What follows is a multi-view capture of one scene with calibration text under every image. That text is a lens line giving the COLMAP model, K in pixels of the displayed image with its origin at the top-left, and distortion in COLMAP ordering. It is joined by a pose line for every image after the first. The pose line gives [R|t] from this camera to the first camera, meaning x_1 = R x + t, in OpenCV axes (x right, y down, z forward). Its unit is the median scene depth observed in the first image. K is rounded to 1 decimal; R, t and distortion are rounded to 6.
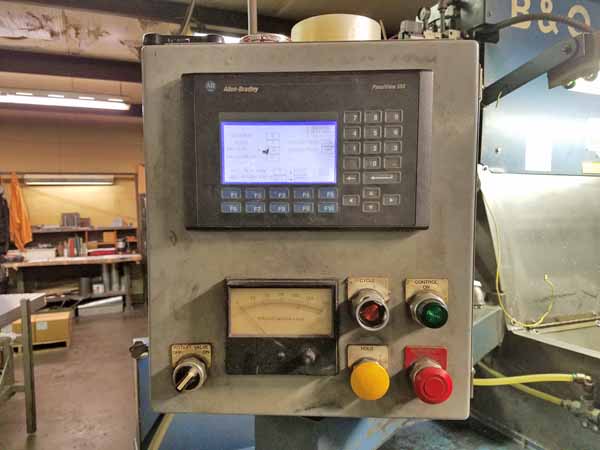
lens RADIAL K [[455.5, 0, 287.6], [0, 455.5, 246.7], [0, 0, 1]] dist [0.103703, -0.163387]
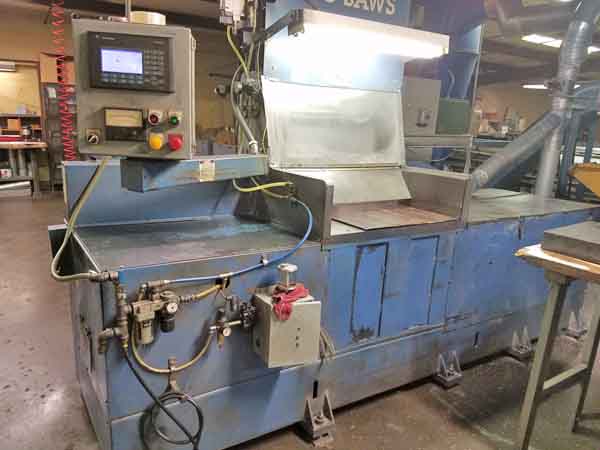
lens RADIAL K [[455.5, 0, 287.6], [0, 455.5, 246.7], [0, 0, 1]] dist [0.103703, -0.163387]
pose [[0.983584, 0.012000, 0.180050, 0.054529], [-0.046328, 0.981134, 0.187694, 0.038162], [-0.174401, -0.192954, 0.965584, -0.246172]]
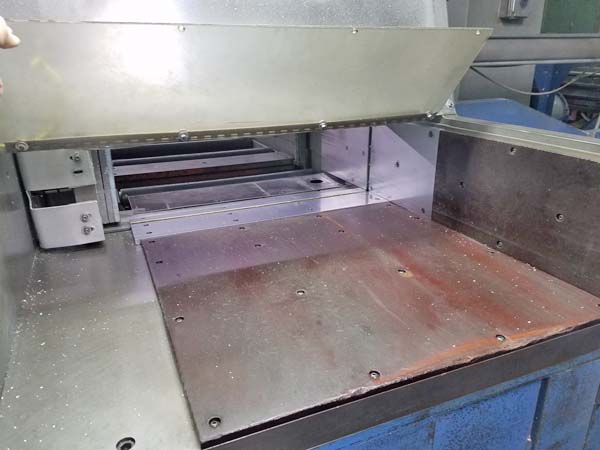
lens RADIAL K [[455.5, 0, 287.6], [0, 455.5, 246.7], [0, 0, 1]] dist [0.103703, -0.163387]
pose [[0.999877, -0.003249, 0.015350, 0.230227], [-0.001766, 0.948807, 0.315851, 0.029797], [-0.015590, -0.315840, 0.948685, 0.101795]]
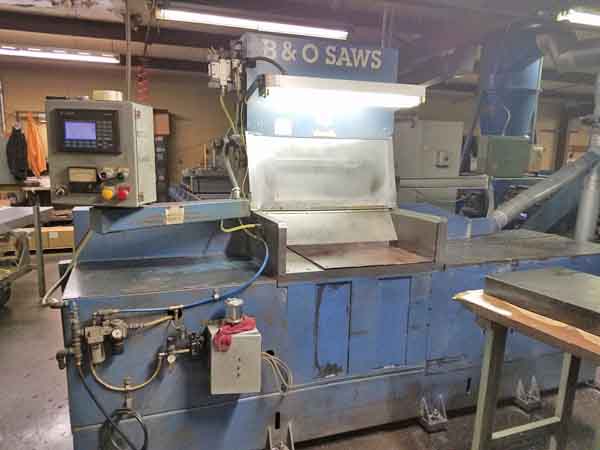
lens RADIAL K [[454.7, 0, 299.8], [0, 454.7, 247.0], [0, 0, 1]] dist [0.081109, -0.105680]
pose [[0.999062, 0.039145, -0.018509, 0.197656], [-0.036597, 0.991827, 0.122225, 0.021797], [0.023142, -0.121433, 0.992330, -0.293901]]
